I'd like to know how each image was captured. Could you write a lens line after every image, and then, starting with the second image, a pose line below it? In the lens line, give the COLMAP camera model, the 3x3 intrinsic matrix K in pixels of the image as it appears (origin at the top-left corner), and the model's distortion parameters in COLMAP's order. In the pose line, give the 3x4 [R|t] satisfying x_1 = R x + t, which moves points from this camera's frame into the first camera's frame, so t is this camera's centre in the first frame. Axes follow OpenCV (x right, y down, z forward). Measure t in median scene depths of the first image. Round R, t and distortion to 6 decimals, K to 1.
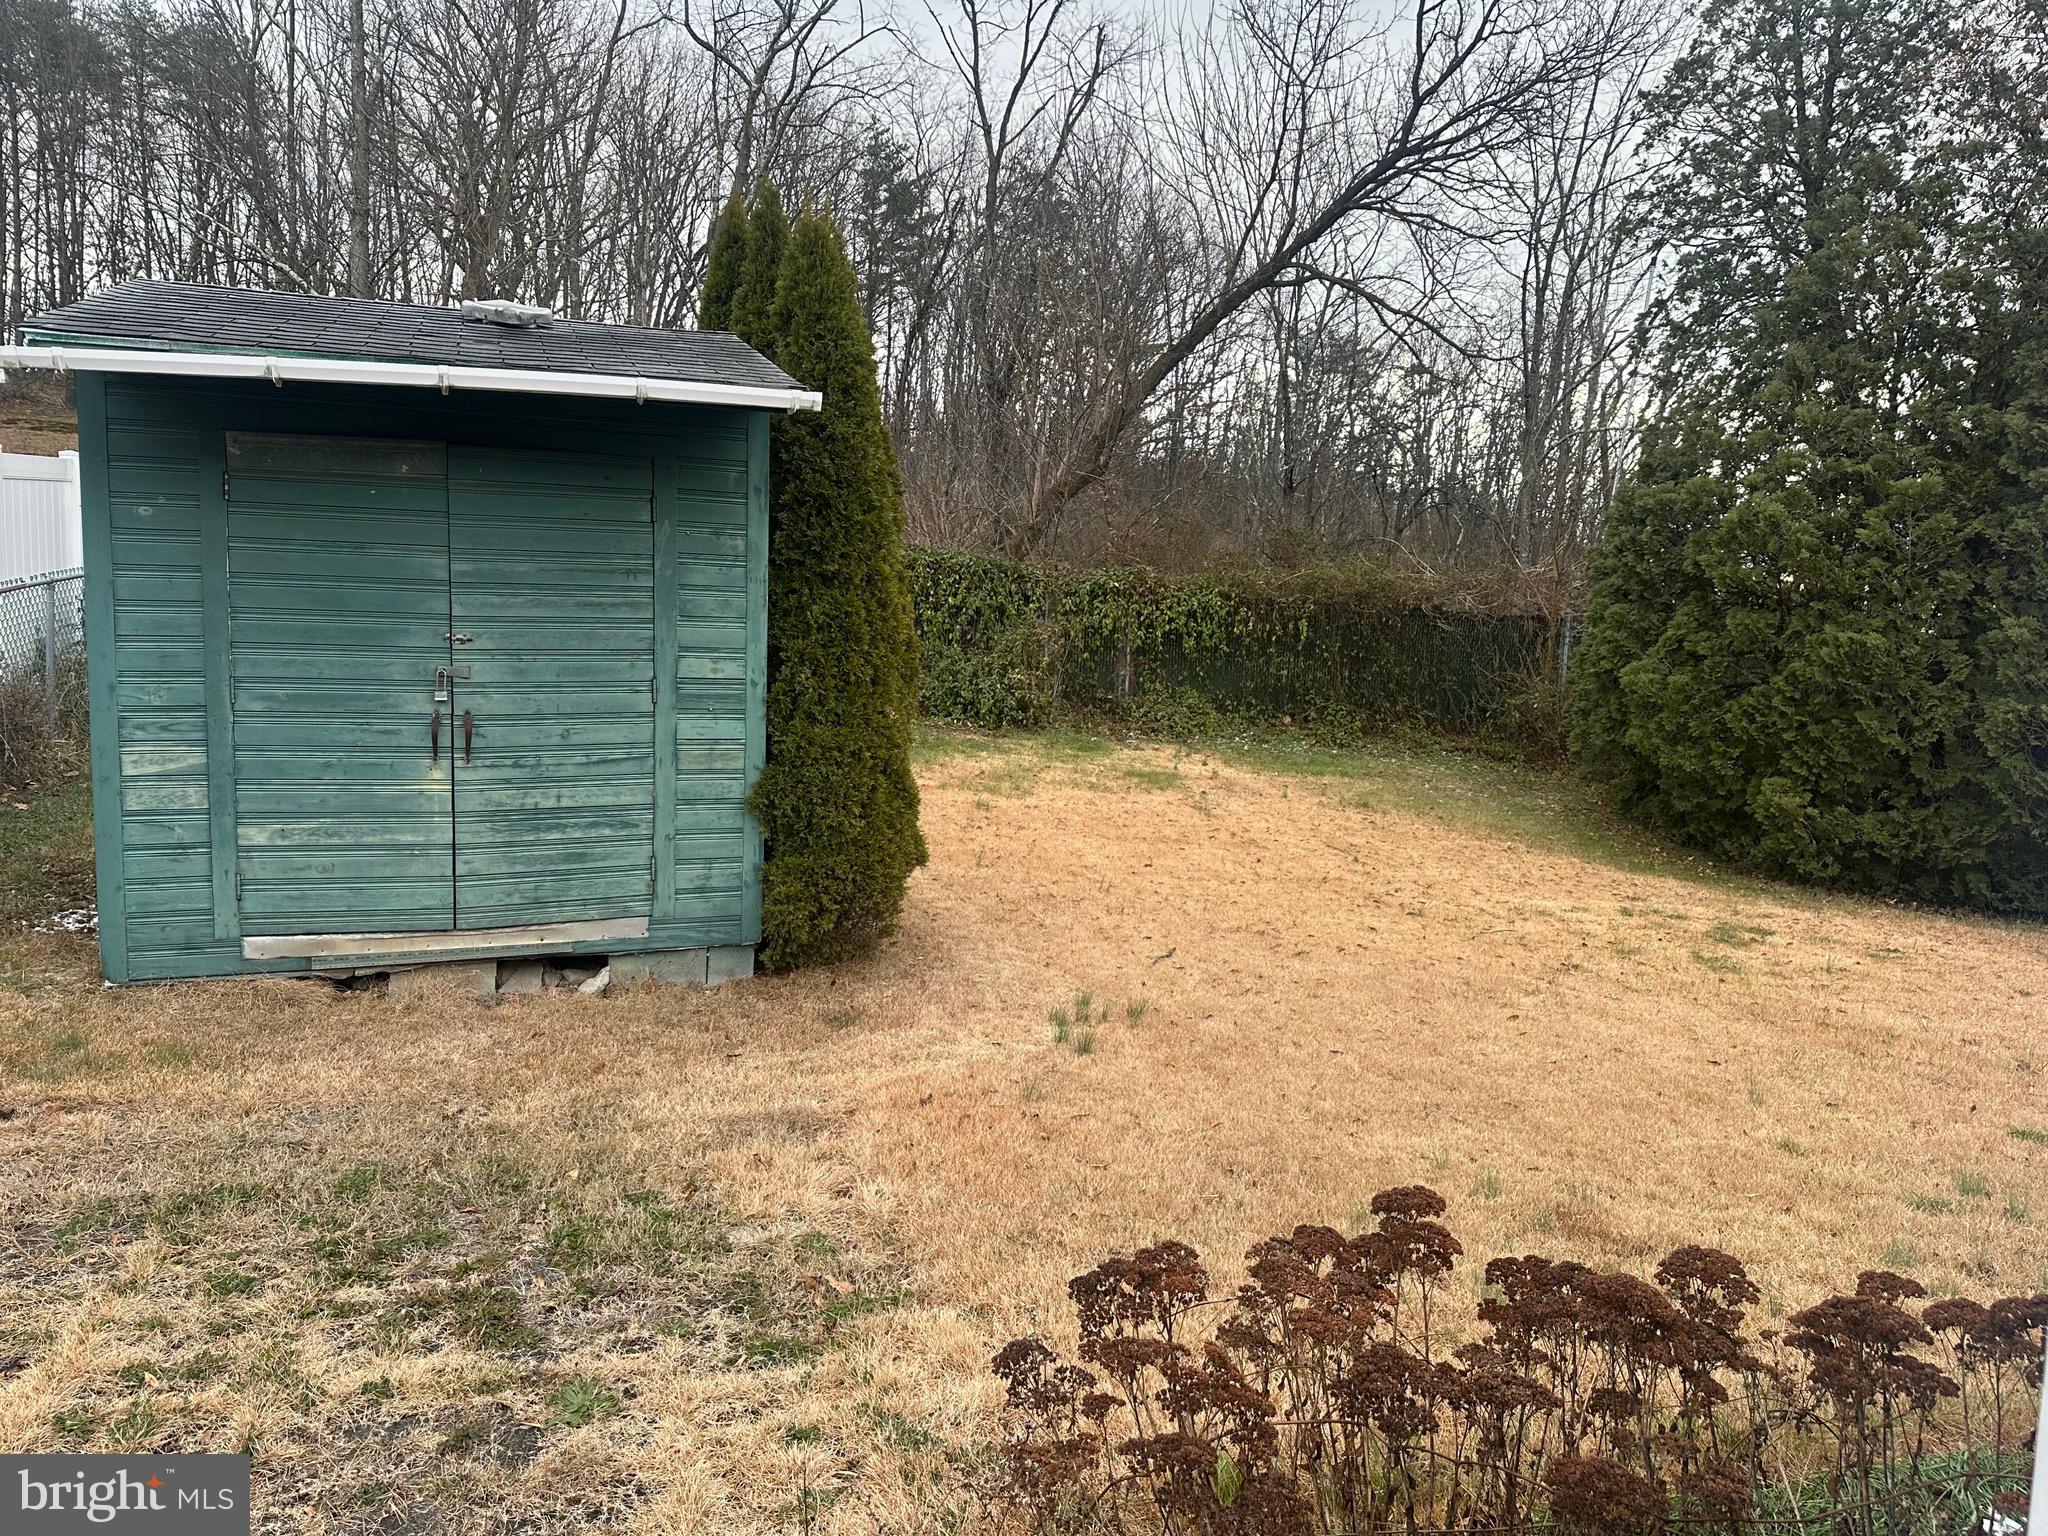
lens RADIAL K [[1454.2, 0, 1026.6], [0, 1454.2, 773.5], [0, 0, 1]] dist [0.073441, -0.091061]
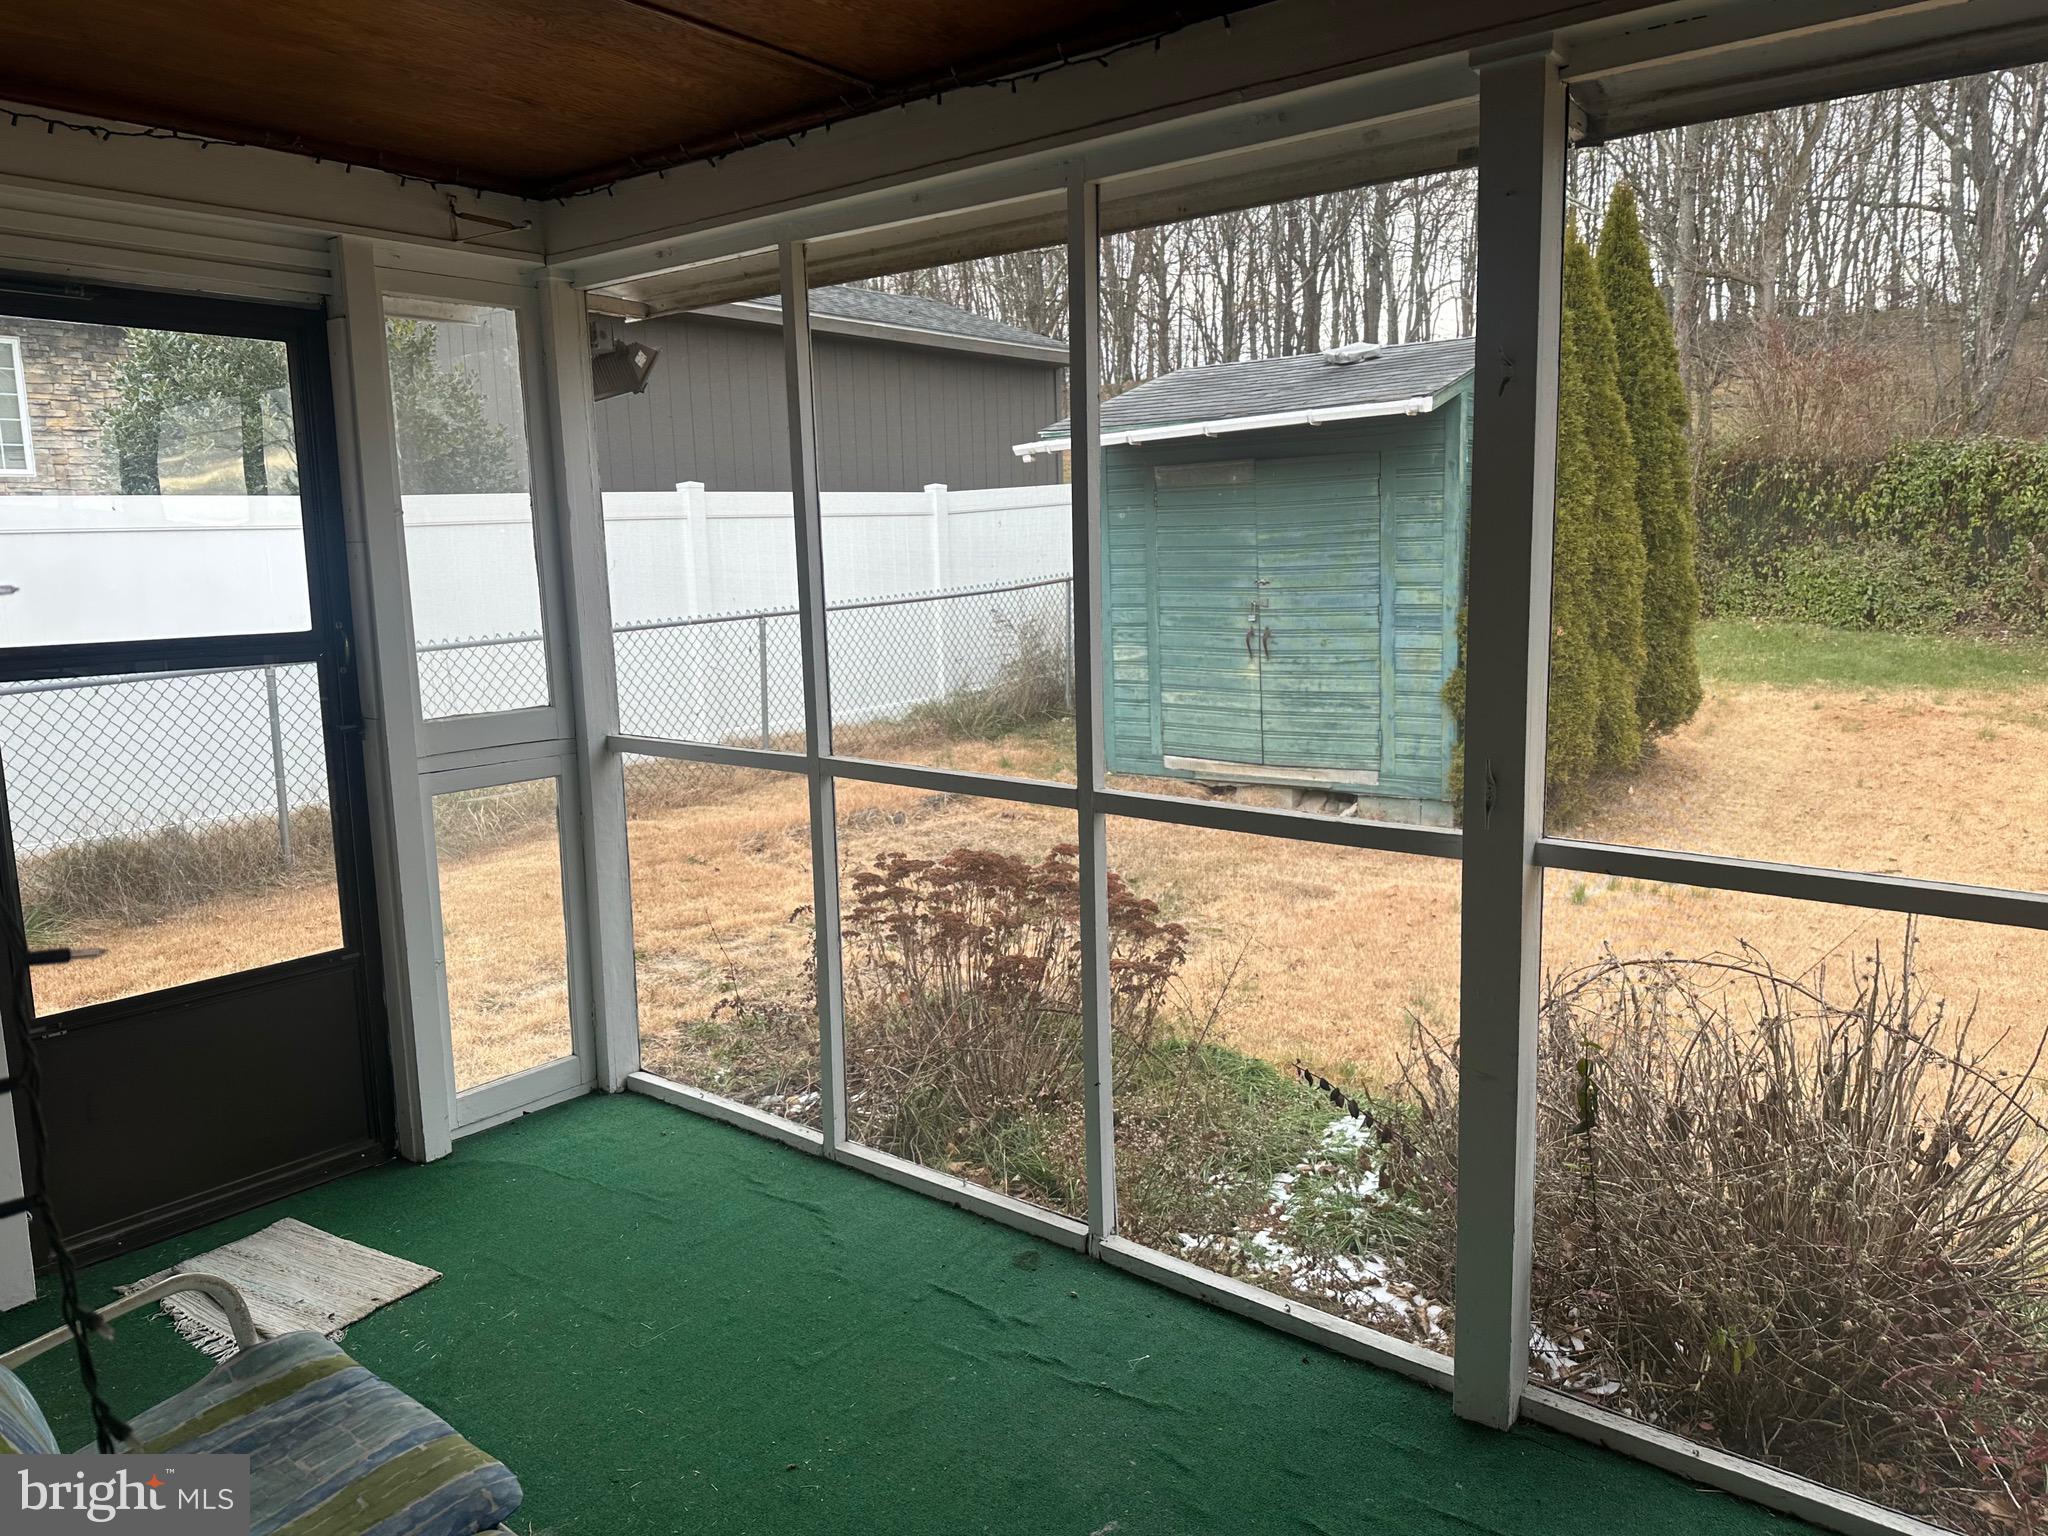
lens RADIAL K [[1454.2, 0, 1022.2], [0, 1454.2, 766.6], [0, 0, 1]] dist [0.073441, -0.091061]
pose [[0.527461, 0.094648, -0.844291, 0.807049], [-0.037288, 0.995396, 0.088292, -0.021460], [0.848761, -0.015089, 0.528562, -0.059090]]
